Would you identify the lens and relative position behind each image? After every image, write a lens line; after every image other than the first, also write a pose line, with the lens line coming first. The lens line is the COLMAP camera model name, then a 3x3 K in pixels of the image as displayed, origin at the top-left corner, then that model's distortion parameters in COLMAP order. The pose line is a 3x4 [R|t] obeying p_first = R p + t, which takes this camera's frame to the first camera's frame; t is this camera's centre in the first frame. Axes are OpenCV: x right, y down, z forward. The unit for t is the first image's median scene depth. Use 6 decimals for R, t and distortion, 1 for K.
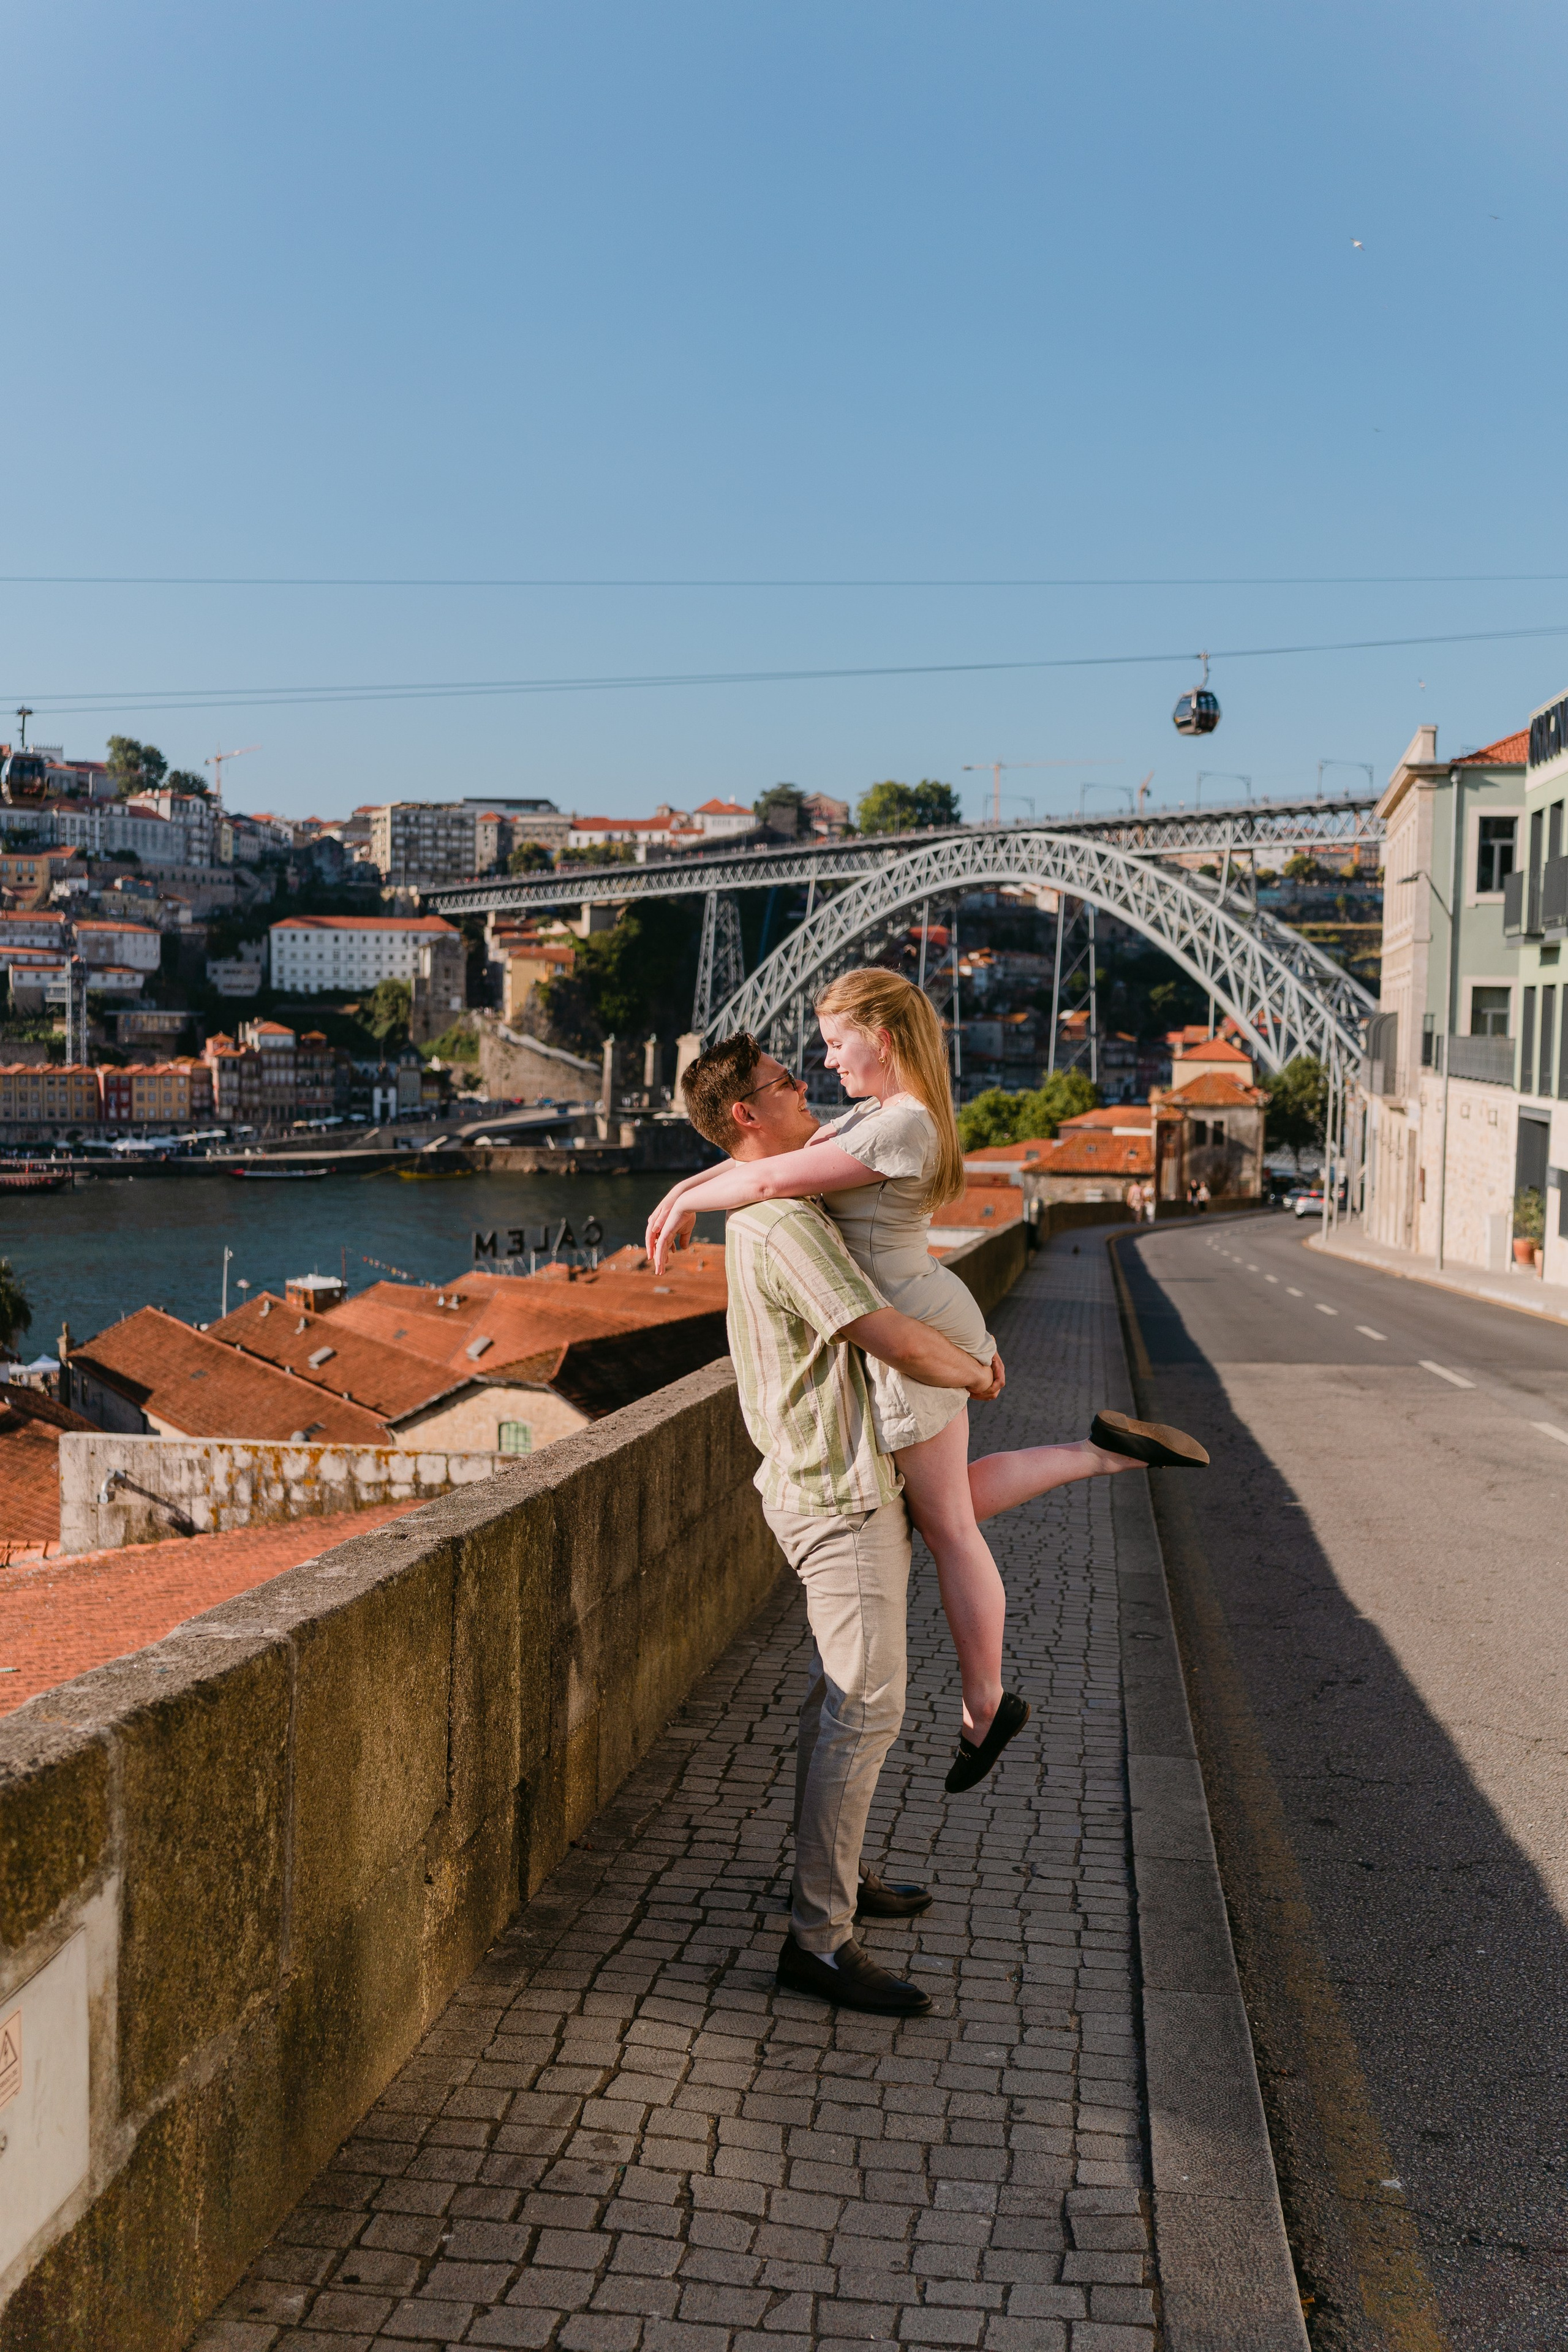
lens RADIAL K [[2291.5, 0, 783.9], [0, 2291.5, 1175.1], [0, 0, 1]] dist [0.002601, 0.004151]
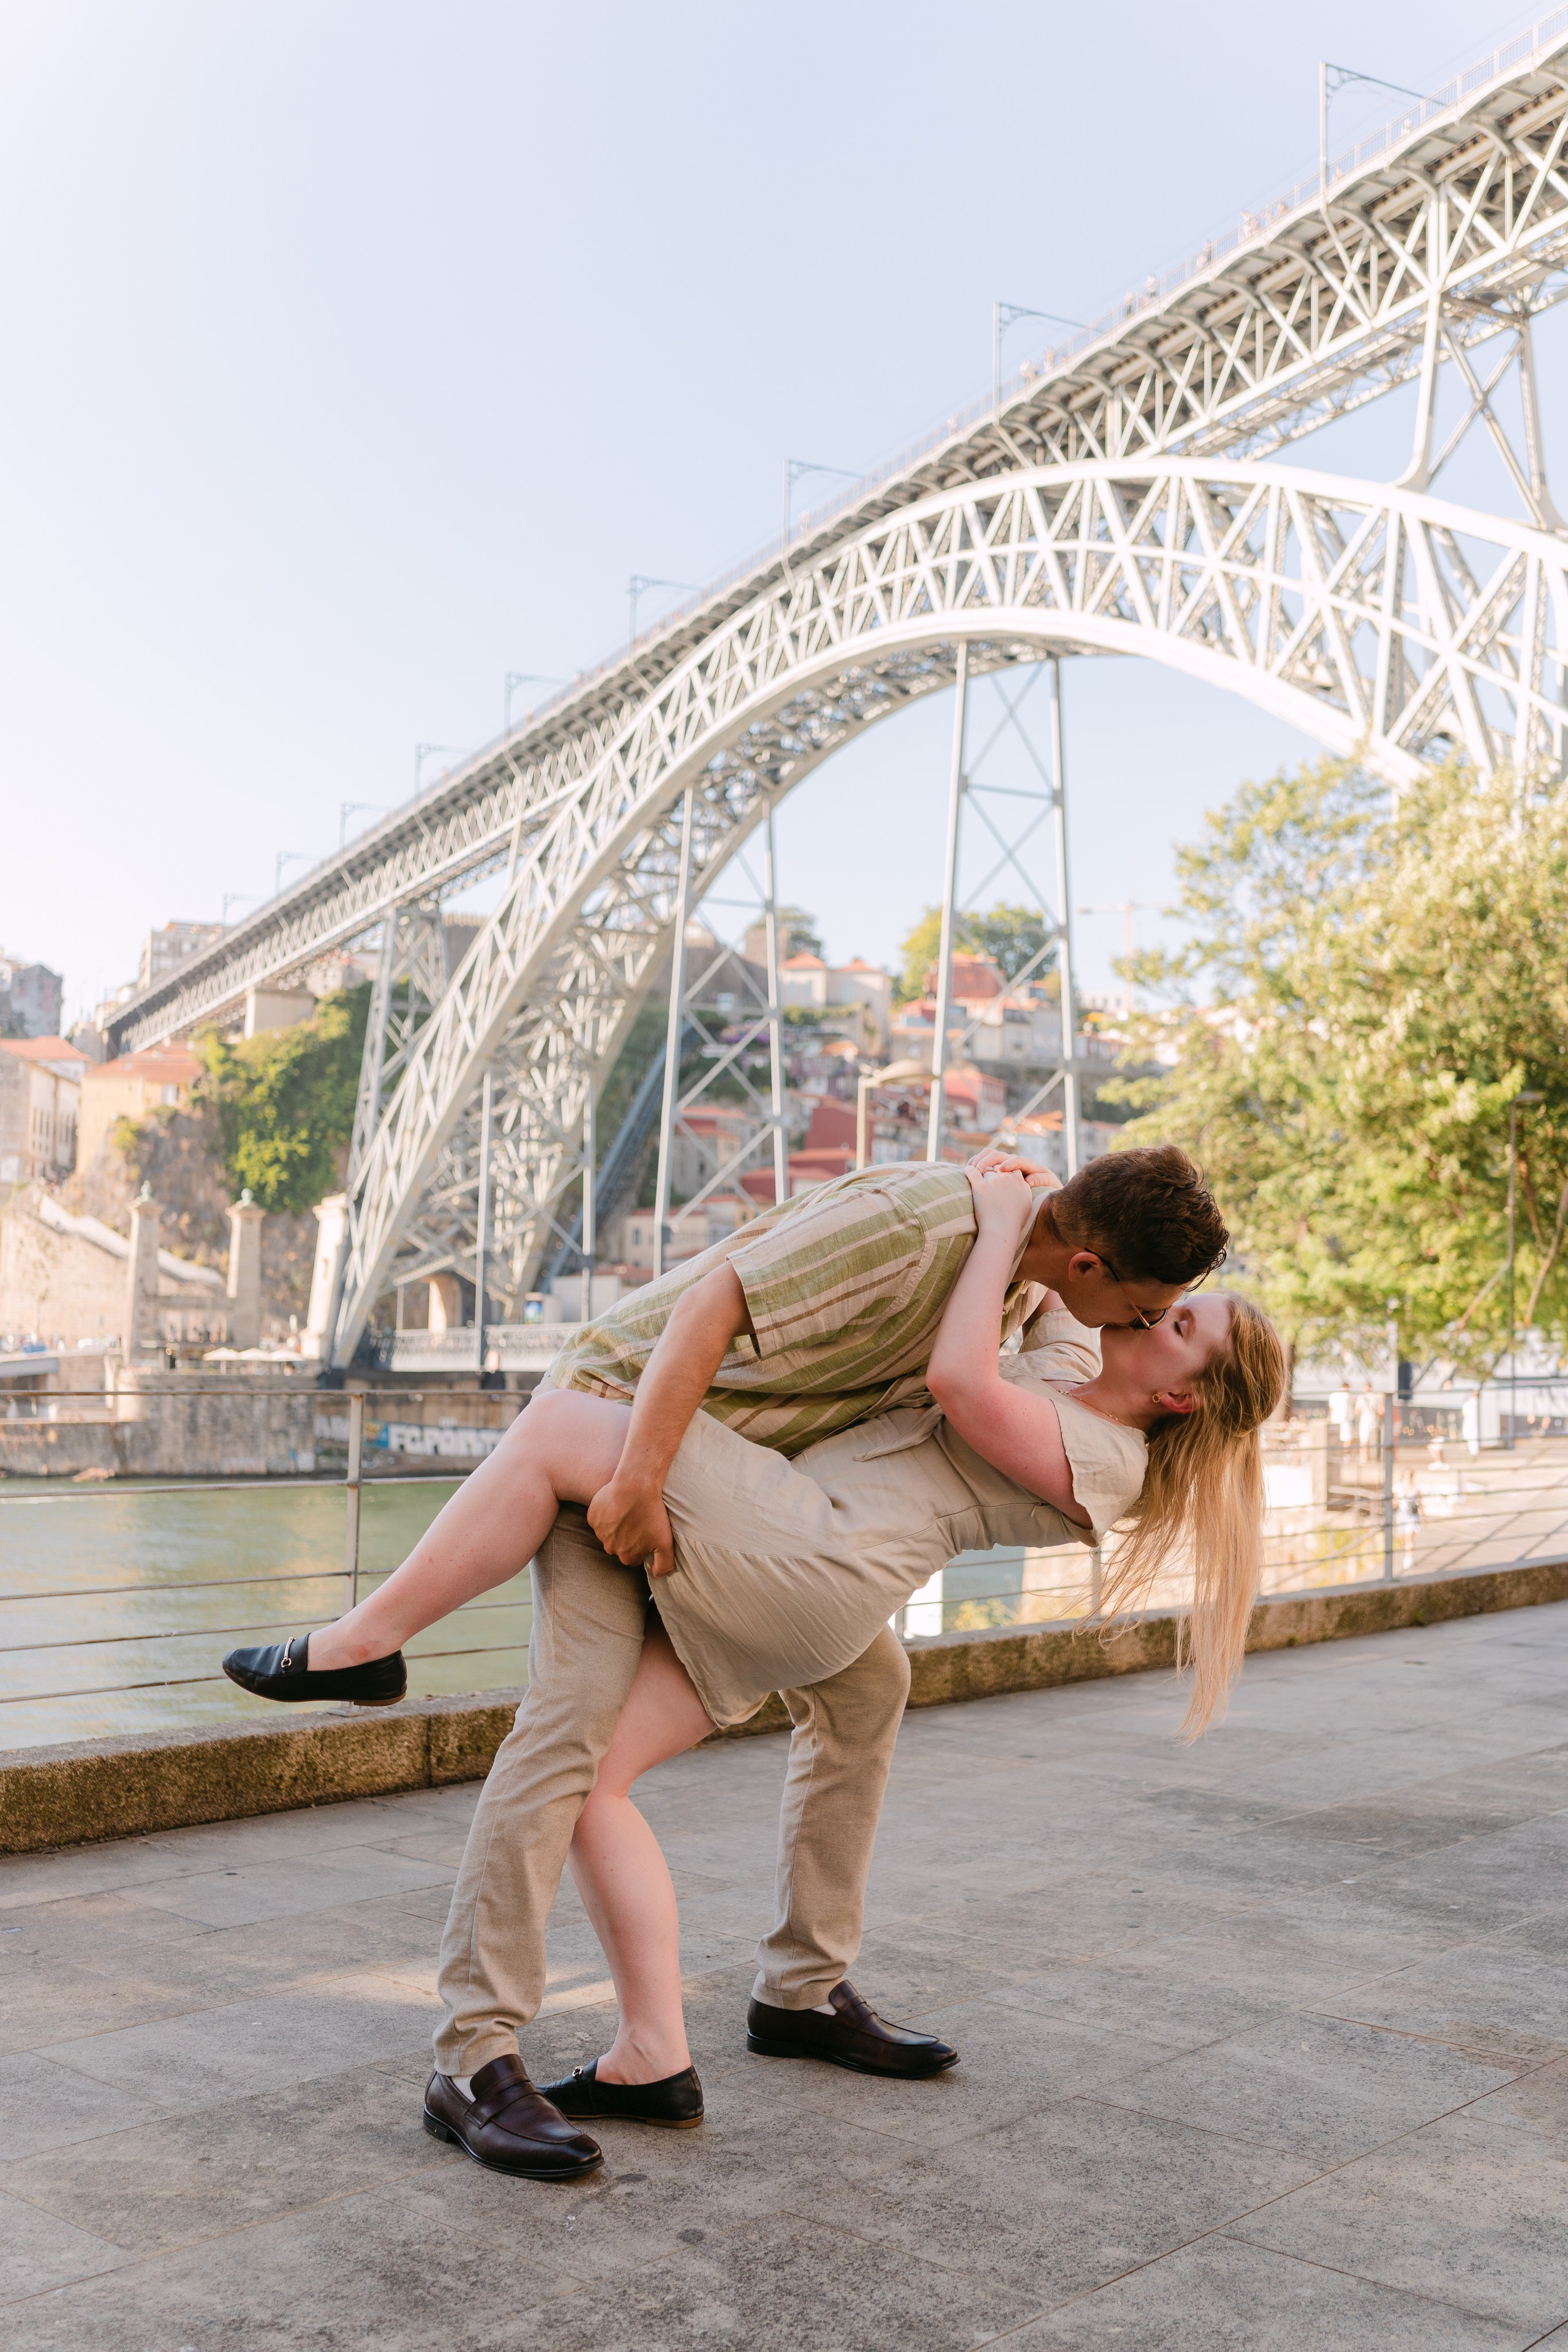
lens RADIAL K [[2472.5, 0, 780.4], [0, 2472.5, 1163.4], [0, 0, 1]] dist [0.004465, -0.003022]
pose [[0.996164, -0.005421, -0.087340, 0.116385], [-0.007186, 0.989640, -0.143389, 0.007321], [0.087213, 0.143467, 0.985805, 0.589085]]
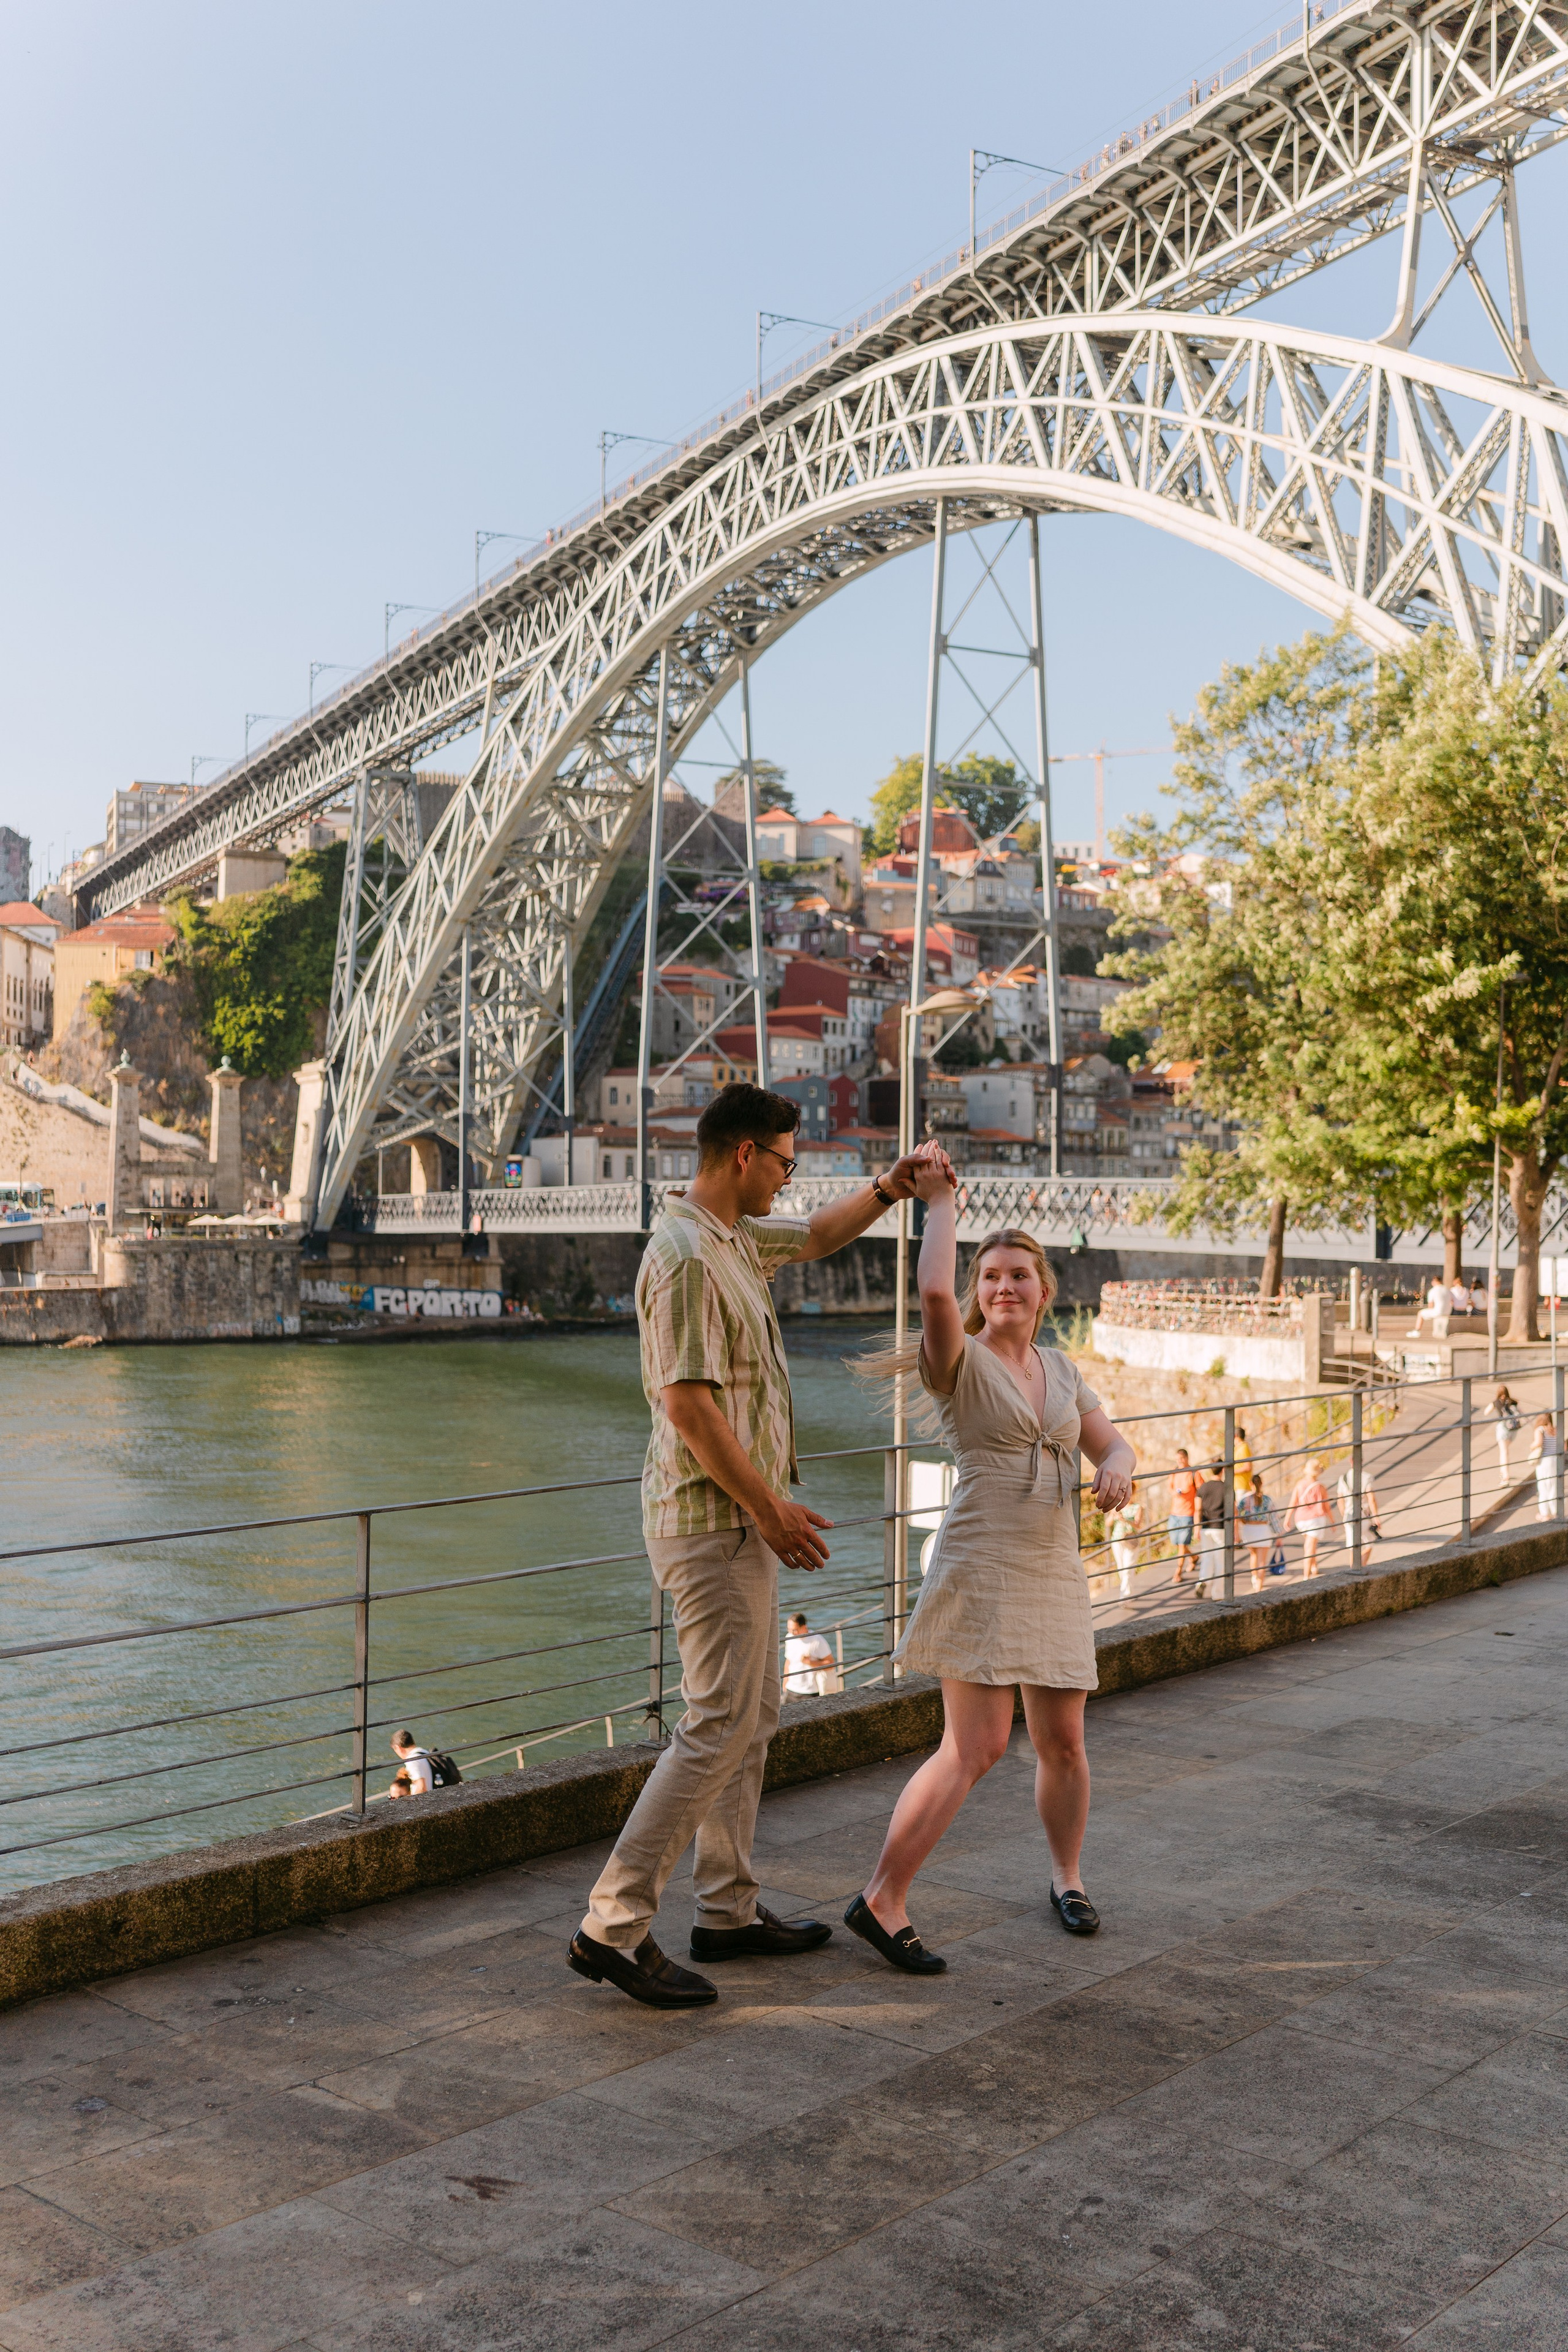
lens RADIAL K [[2467.2, 0, 786.7], [0, 2467.2, 1187.0], [0, 0, 1]] dist [-0.000962, 0.008335]
pose [[0.997181, -0.012598, -0.073971, 0.114897], [0.007071, 0.997196, -0.074503, 0.005967], [0.074702, 0.073770, 0.994473, 0.586555]]
